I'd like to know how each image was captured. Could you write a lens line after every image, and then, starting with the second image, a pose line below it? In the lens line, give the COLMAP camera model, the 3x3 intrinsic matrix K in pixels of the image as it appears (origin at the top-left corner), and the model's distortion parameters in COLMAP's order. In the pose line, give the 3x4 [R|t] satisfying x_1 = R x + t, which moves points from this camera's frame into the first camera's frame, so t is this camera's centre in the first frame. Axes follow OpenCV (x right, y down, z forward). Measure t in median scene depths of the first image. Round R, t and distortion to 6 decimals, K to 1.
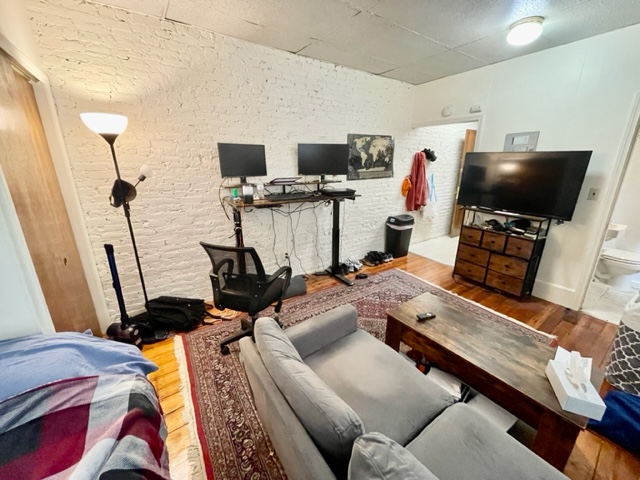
lens RADIAL K [[257.5, 0, 320.0], [0, 257.5, 237.5], [0, 0, 1]] dist [-0.001790, -0.000303]
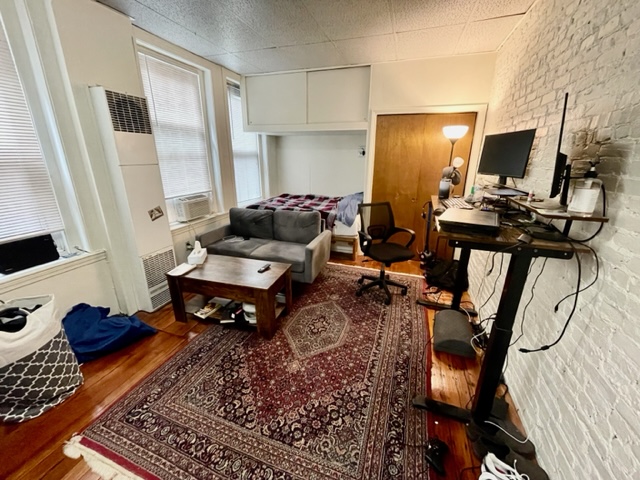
lens RADIAL K [[257.5, 0, 320.0], [0, 257.5, 237.5], [0, 0, 1]] dist [-0.001790, -0.000303]
pose [[-0.798319, 0.175847, -0.575991, 0.582399], [-0.176711, 0.845923, 0.503177, -0.356540], [0.575726, 0.503480, -0.644242, 1.223686]]
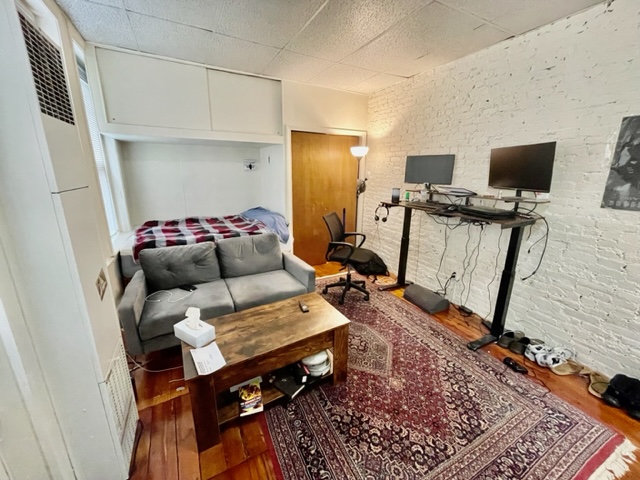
lens RADIAL K [[256.4, 0, 321.2], [0, 256.4, 238.0], [0, 0, 1]] dist [-0.000992, -0.000326]
pose [[-0.109145, 0.249347, -0.962244, 0.870639], [-0.288142, 0.918528, 0.270702, -0.181360], [0.951347, 0.306809, -0.028405, 0.633410]]
